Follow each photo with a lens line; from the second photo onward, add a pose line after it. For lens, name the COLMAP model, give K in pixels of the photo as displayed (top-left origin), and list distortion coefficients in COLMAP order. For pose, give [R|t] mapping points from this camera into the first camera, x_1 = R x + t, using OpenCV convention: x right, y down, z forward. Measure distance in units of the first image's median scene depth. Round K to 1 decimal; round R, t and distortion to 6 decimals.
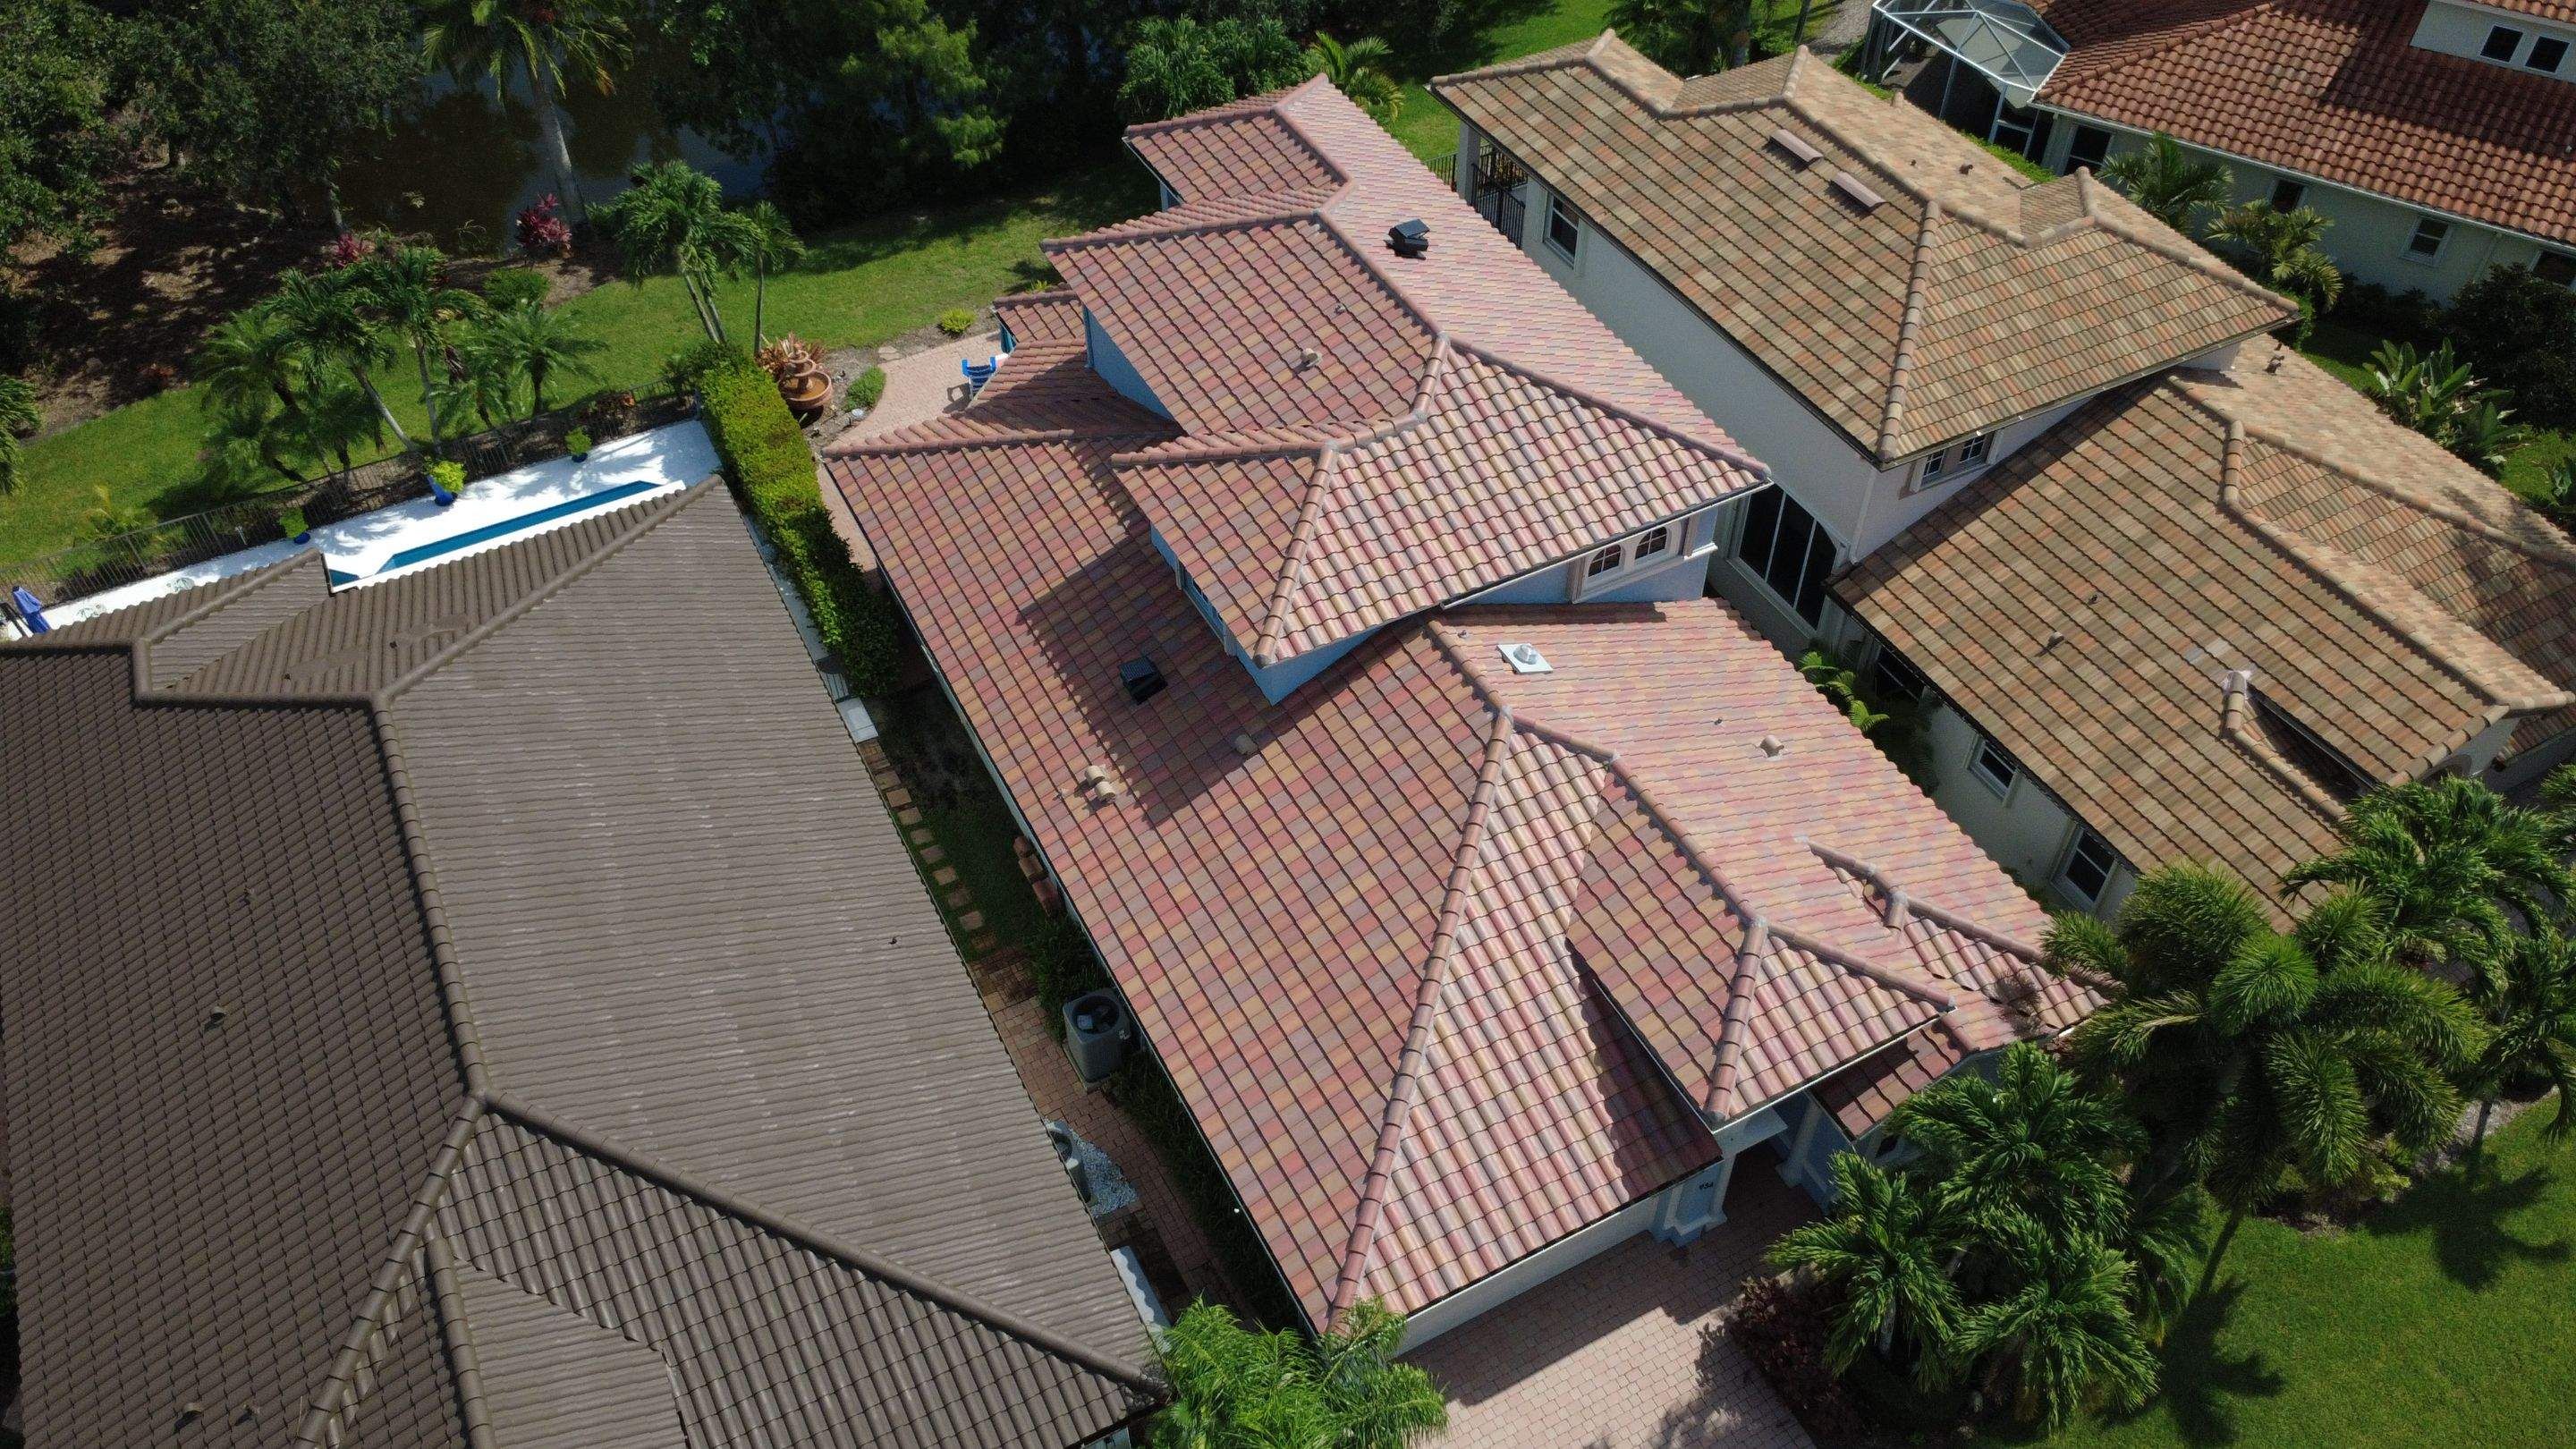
lens RADIAL K [[1890.8, 0, 1294.3], [0, 1890.8, 723.9], [0, 0, 1]] dist [-0.002479, -0.003982]
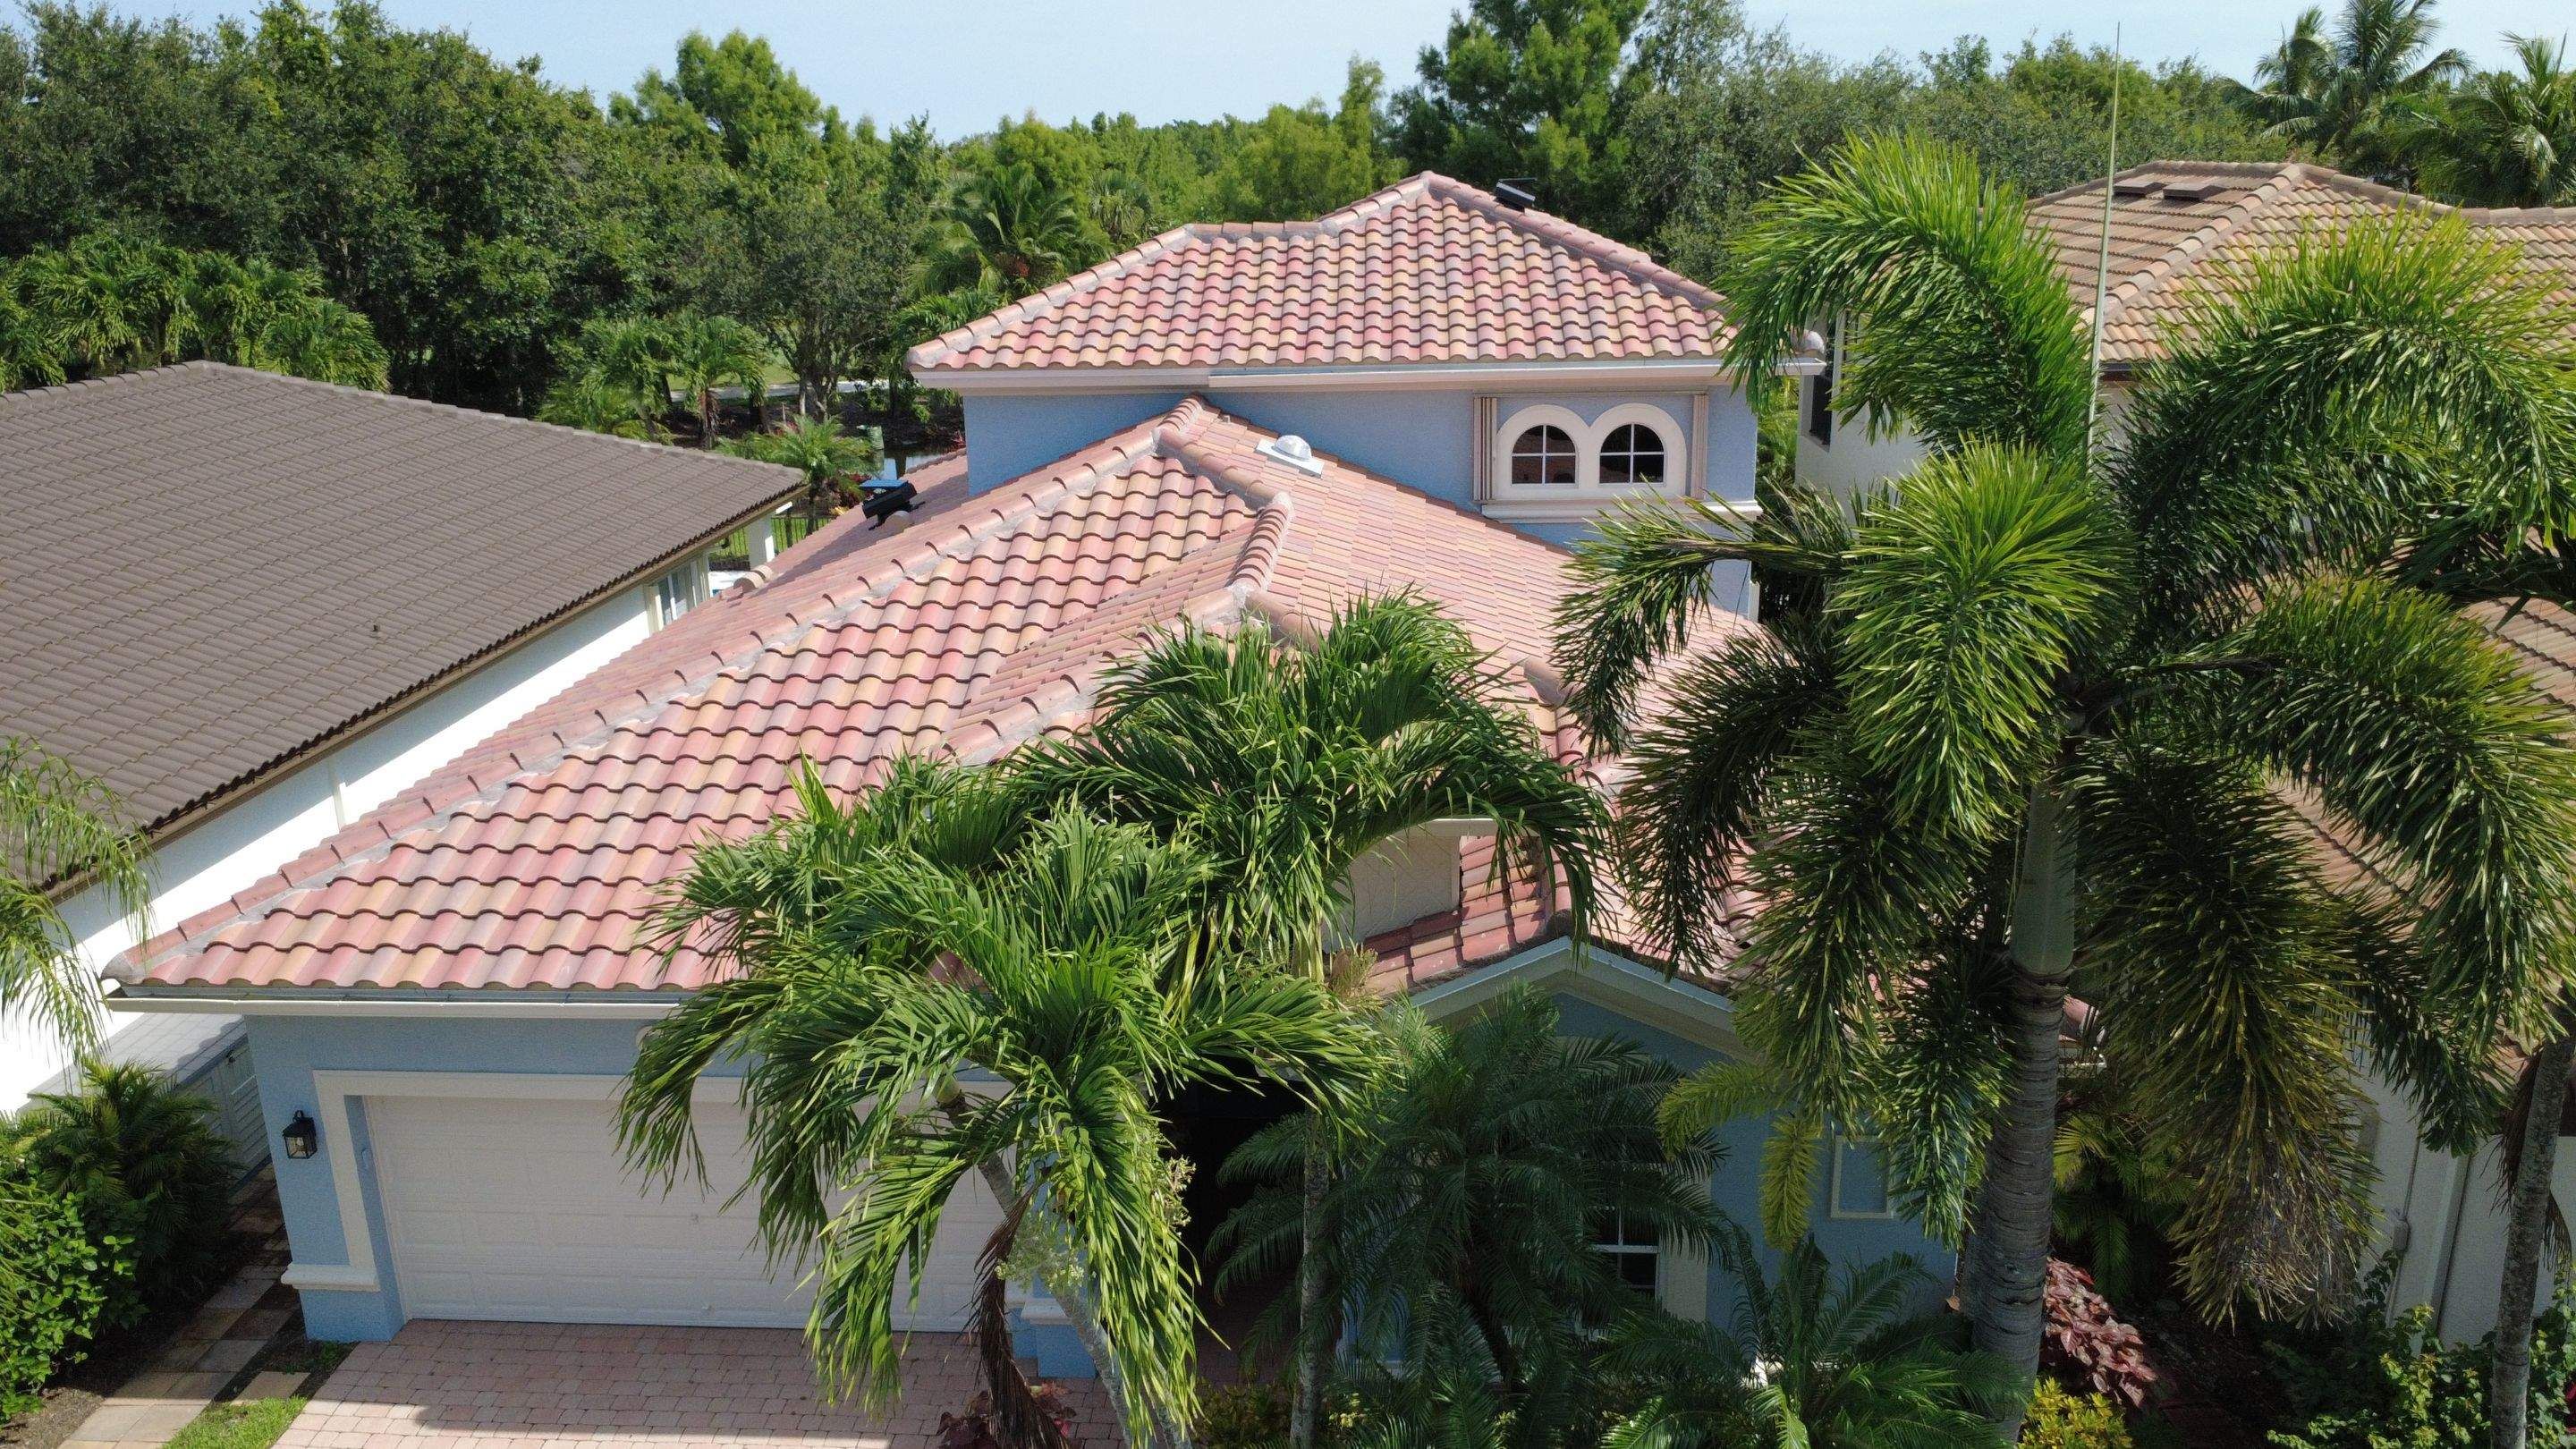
lens RADIAL K [[1890.8, 0, 1285.7], [0, 1890.8, 724.7], [0, 0, 1]] dist [-0.002479, -0.003982]
pose [[0.851790, 0.144331, -0.503609, 0.434160], [-0.367252, 0.850052, -0.377542, 0.270538], [0.373603, 0.506538, 0.777071, 0.522441]]
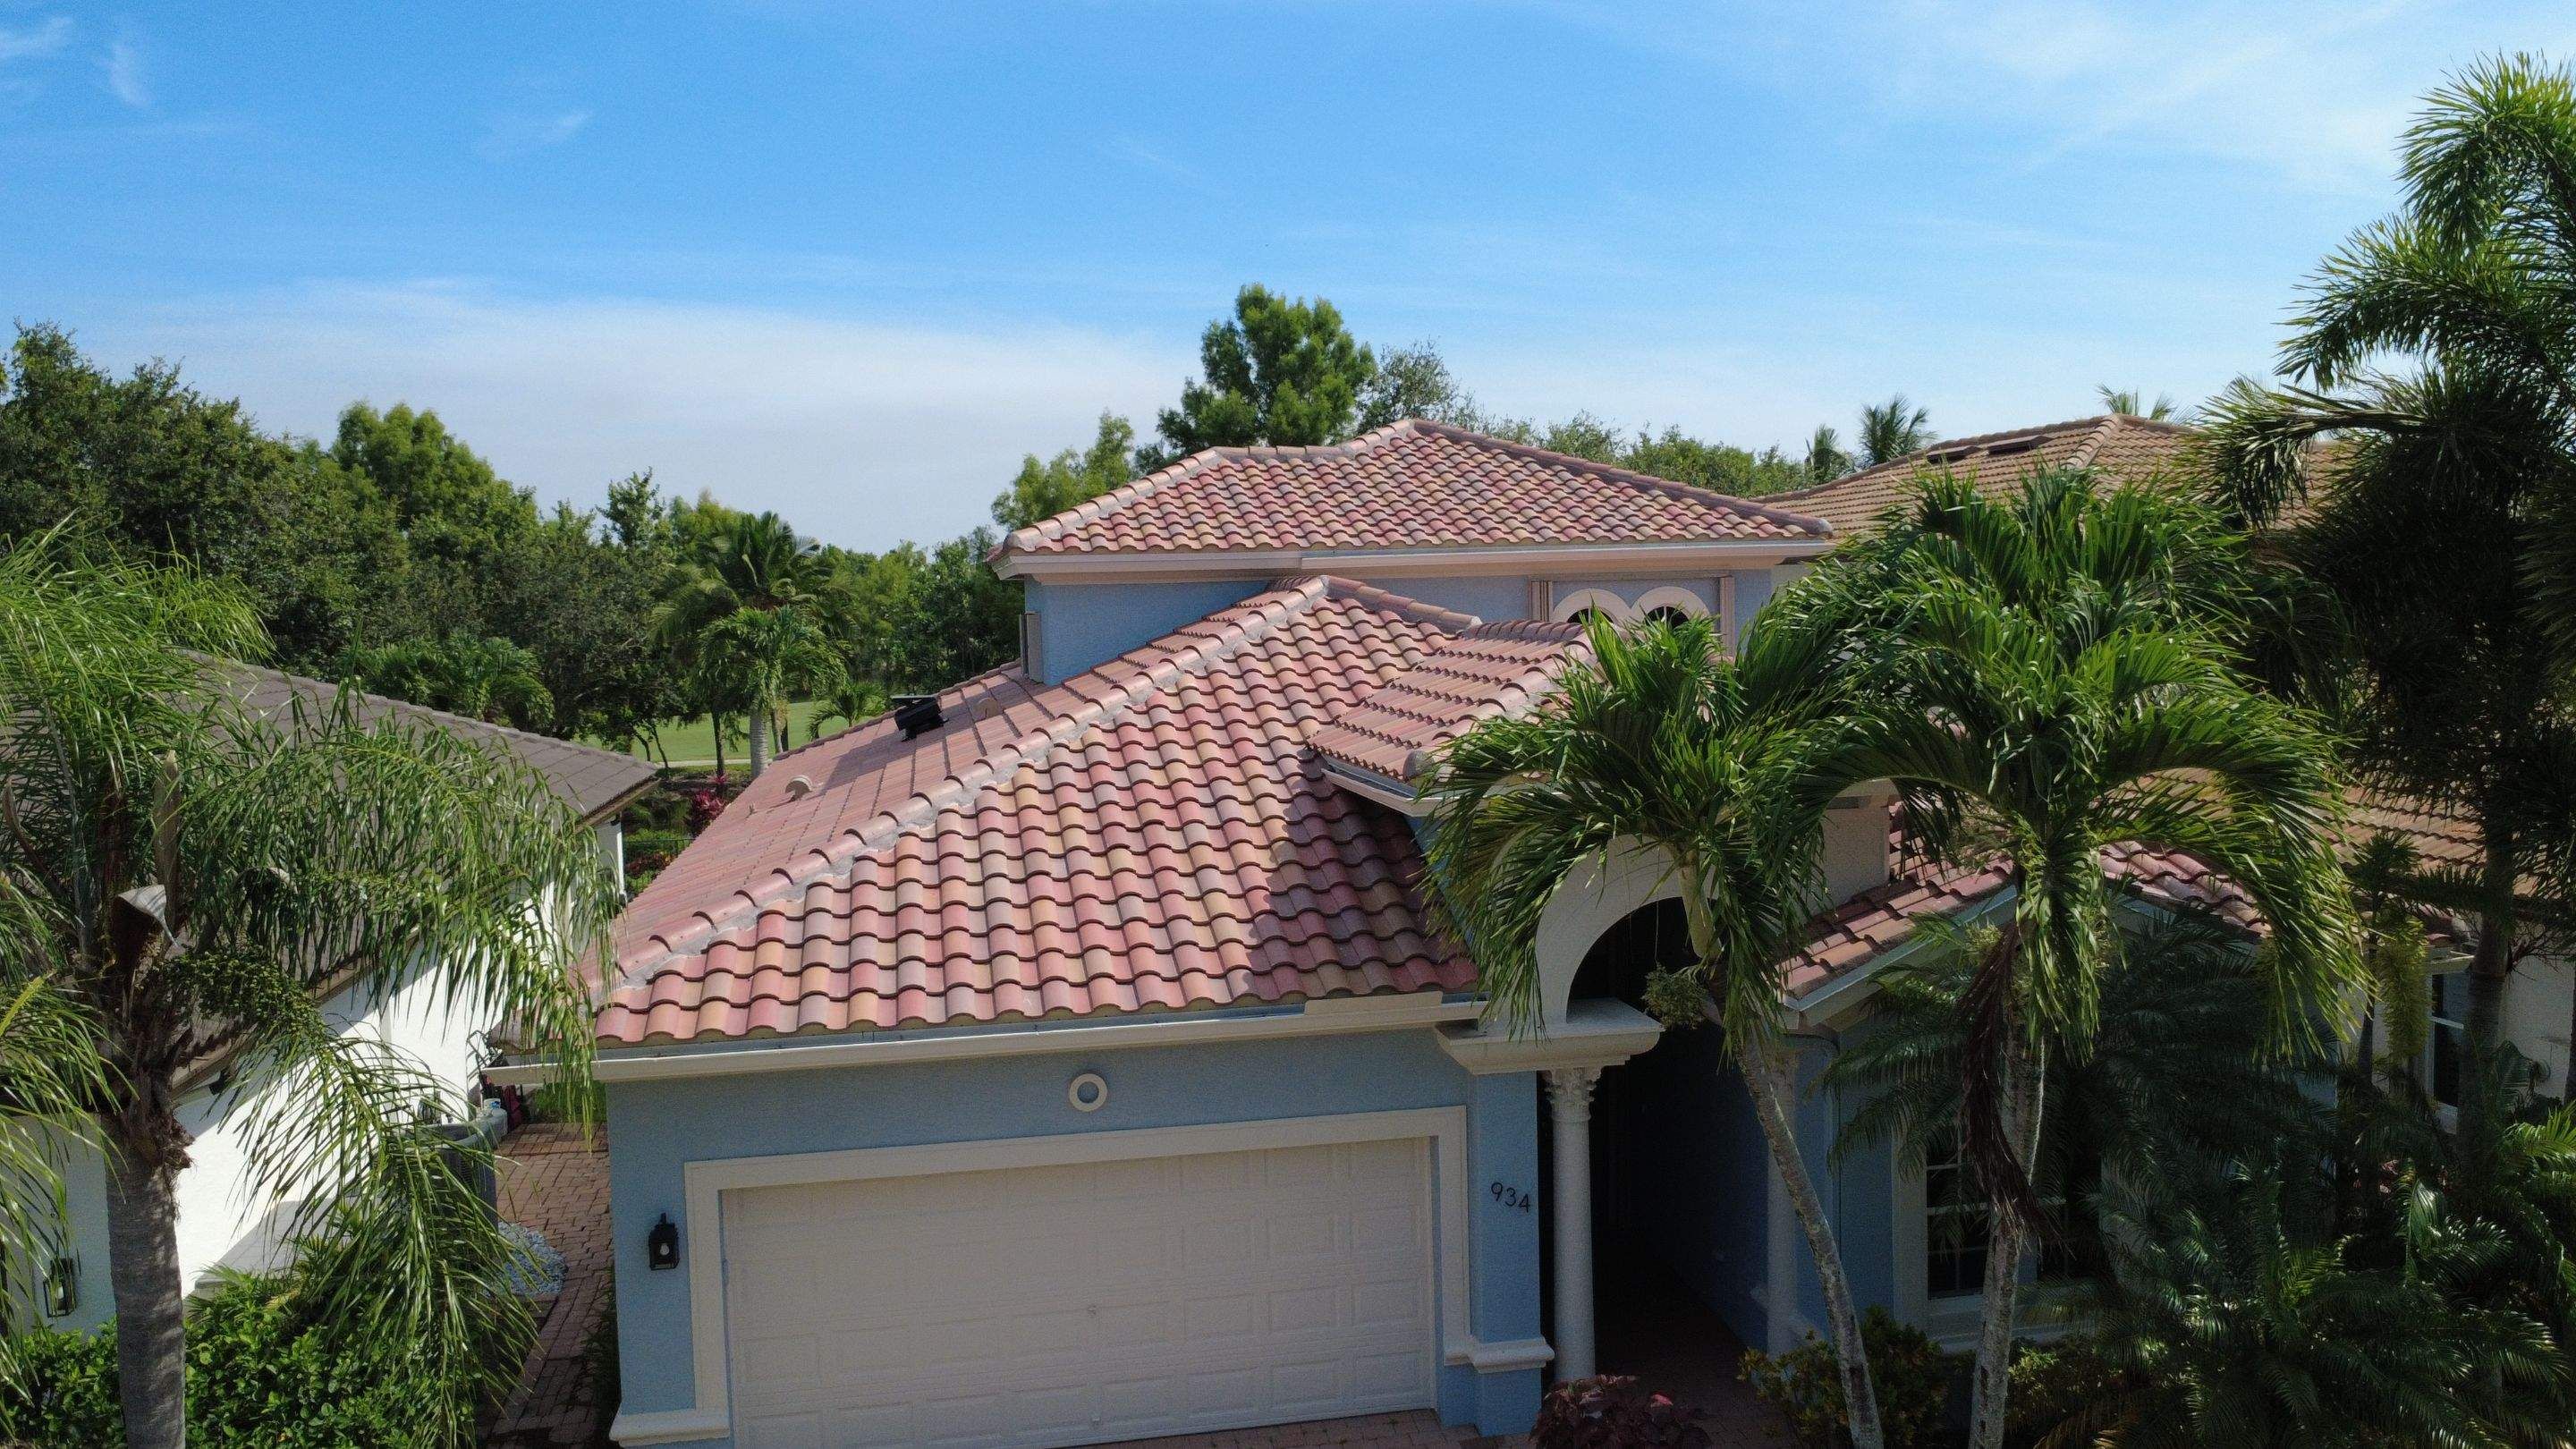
lens RADIAL K [[1890.8, 0, 1287.3], [0, 1890.8, 726.9], [0, 0, 1]] dist [-0.002479, -0.003982]
pose [[0.956944, 0.007592, -0.290172, 0.264610], [-0.198654, 0.746012, -0.635612, 0.410595], [0.211646, 0.665889, 0.715400, 0.508059]]
